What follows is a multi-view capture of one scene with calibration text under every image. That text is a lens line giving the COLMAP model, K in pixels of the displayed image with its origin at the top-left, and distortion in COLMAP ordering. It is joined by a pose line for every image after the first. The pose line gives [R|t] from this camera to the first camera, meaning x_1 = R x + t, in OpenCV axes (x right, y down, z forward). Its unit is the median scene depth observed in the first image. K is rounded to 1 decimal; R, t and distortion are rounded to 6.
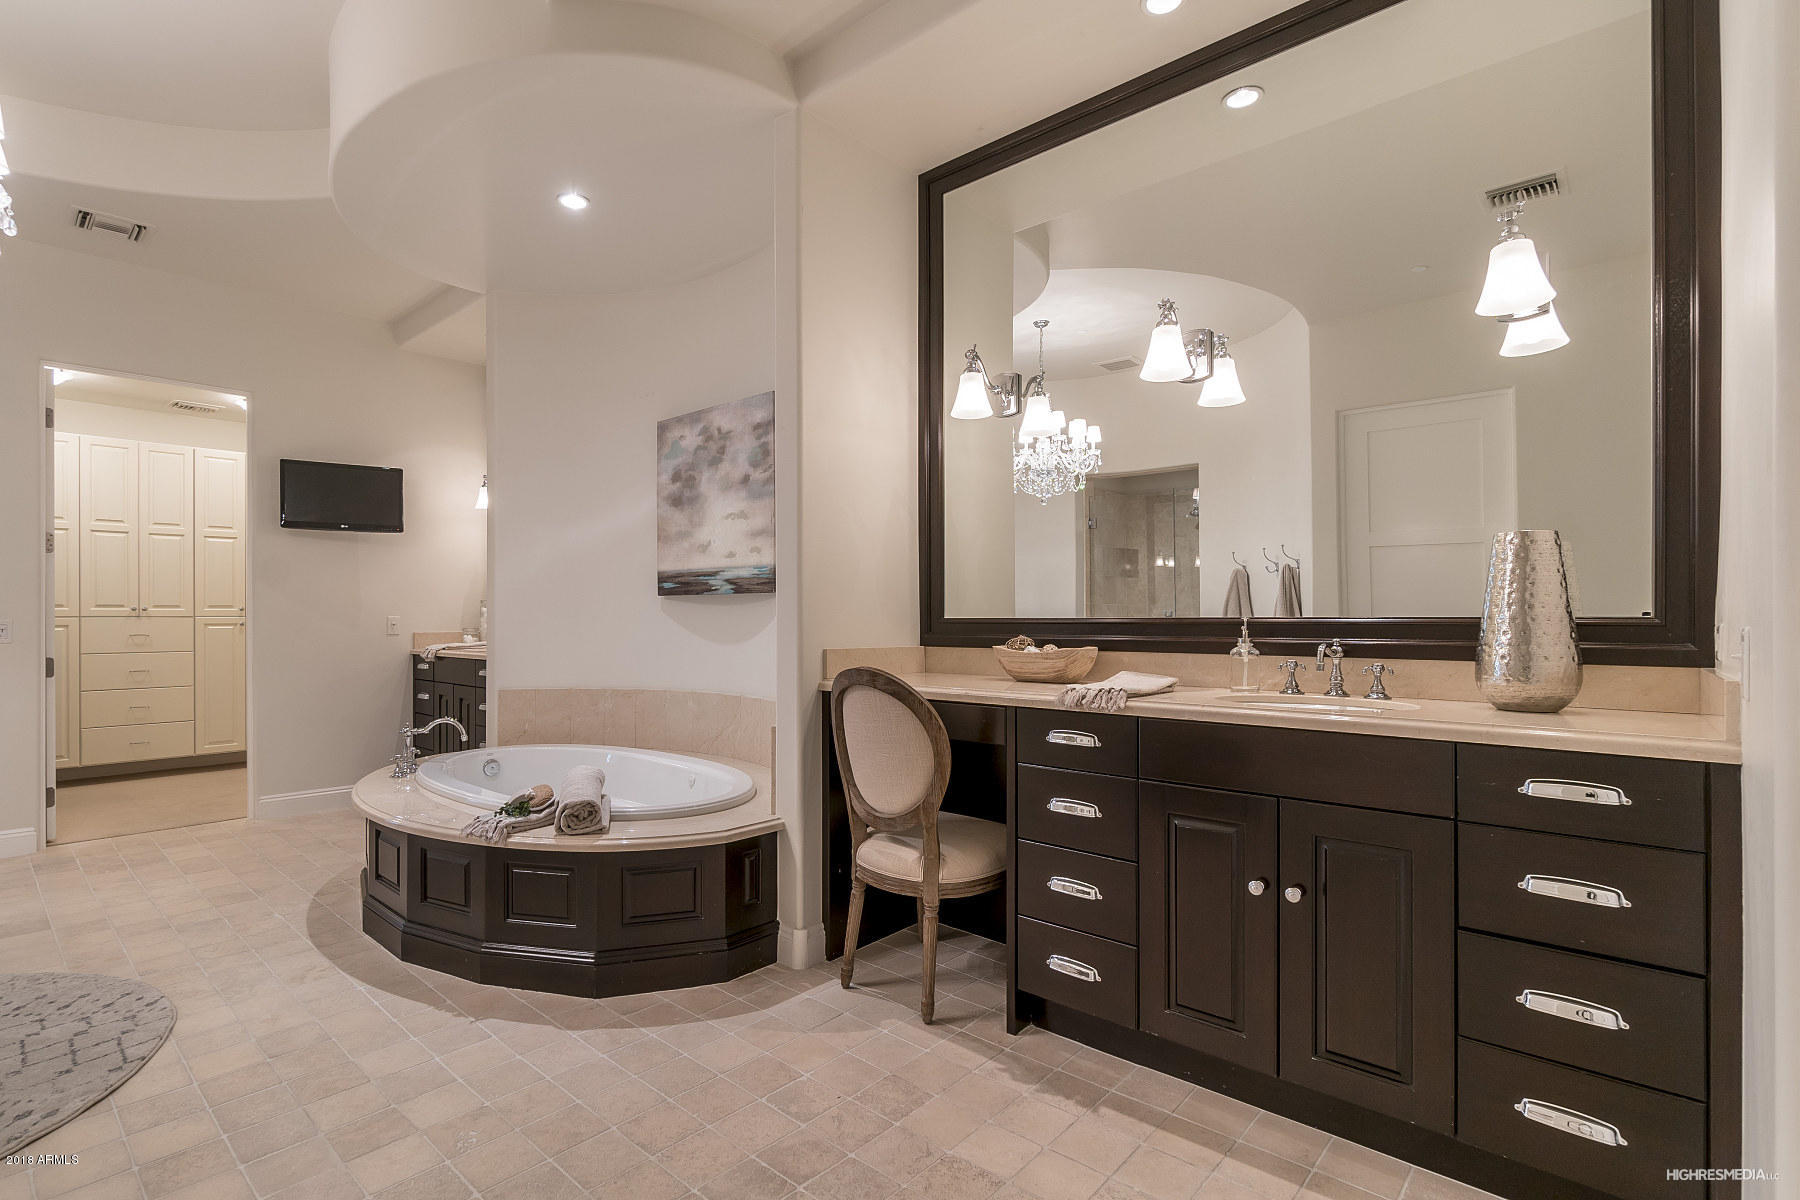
lens RADIAL K [[910.4, 0, 898.8], [0, 910.4, 612.2], [0, 0, 1]] dist [-0.000187, 0.001314]
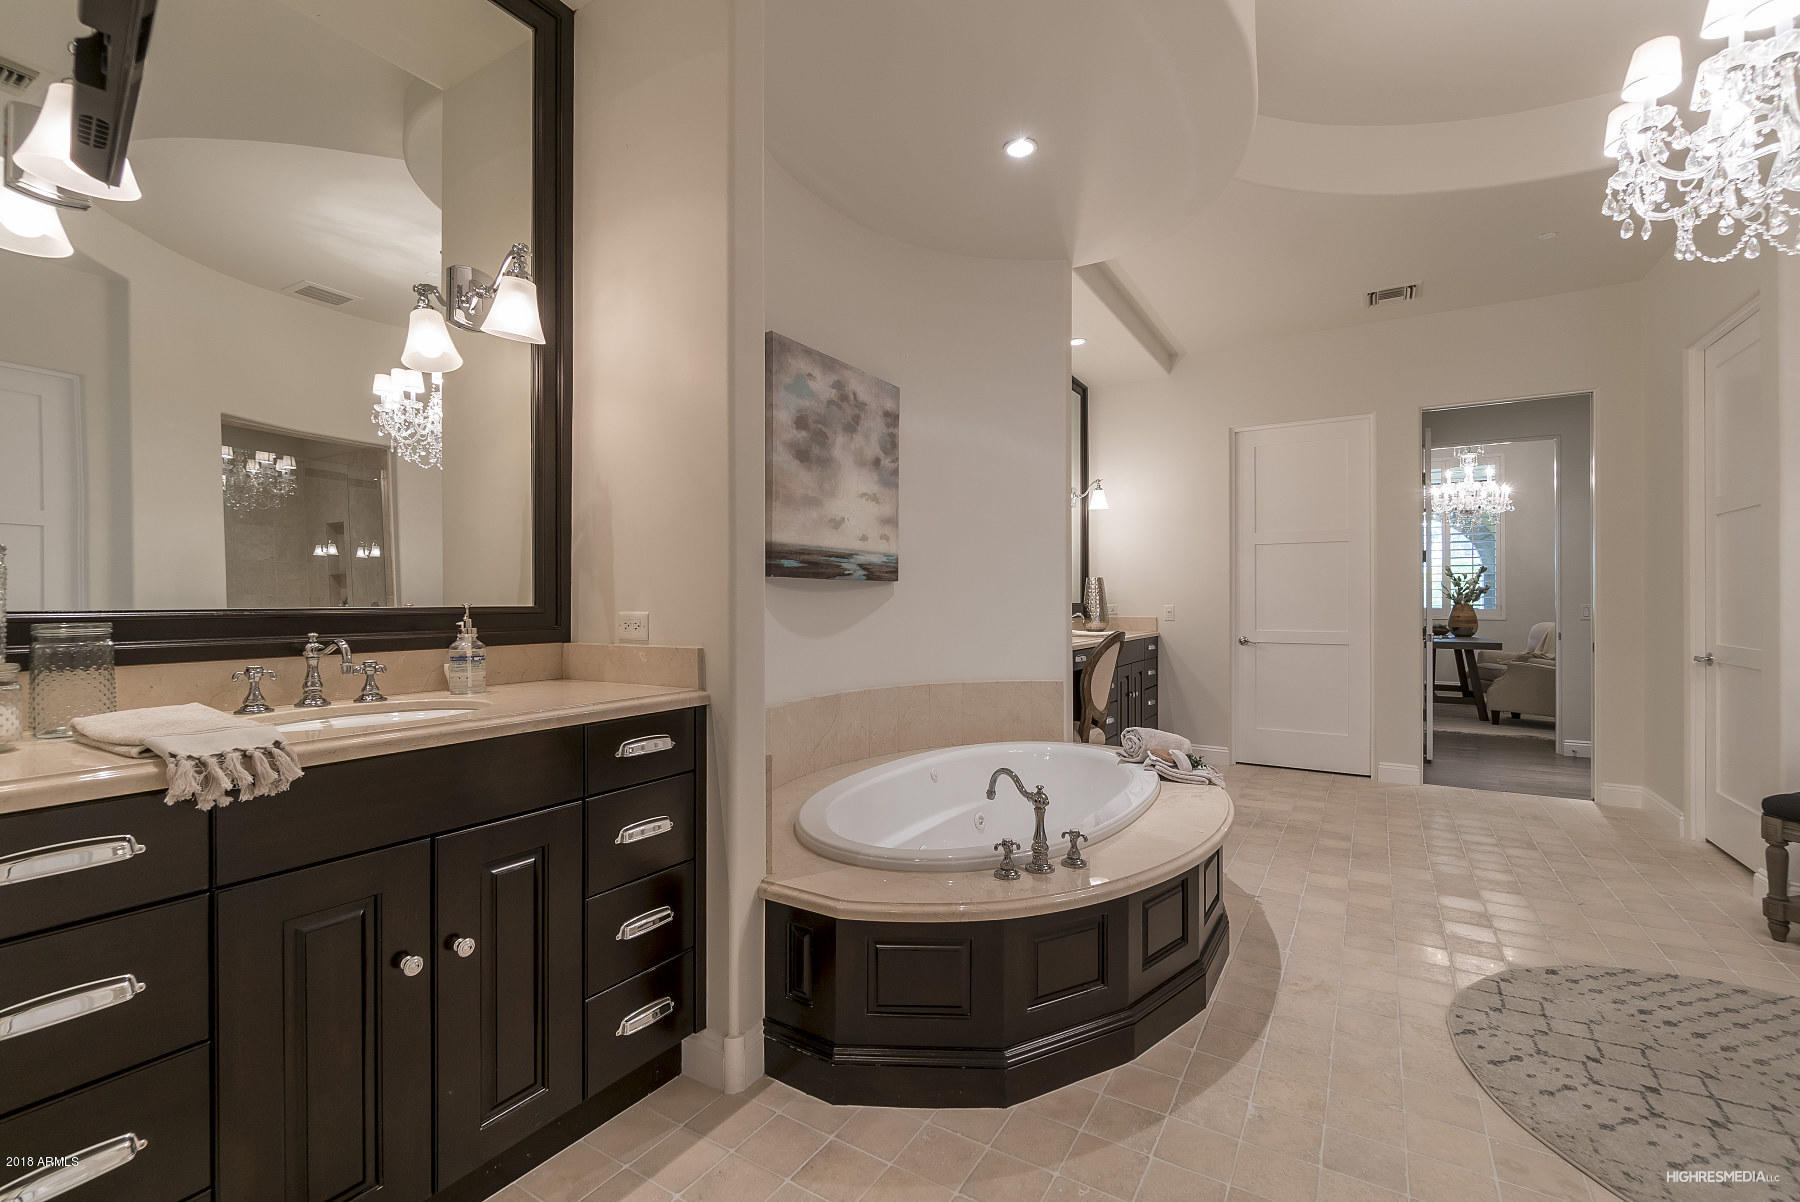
lens RADIAL K [[804.4, 0, 896.7], [0, 804.4, 596.7], [0, 0, 1]] dist [0.002333, -0.000705]
pose [[-0.219027, 0.014128, 0.975616, -0.967744], [0.007770, 0.999889, -0.012735, 0.006815], [-0.975688, 0.004792, -0.219112, 1.130030]]
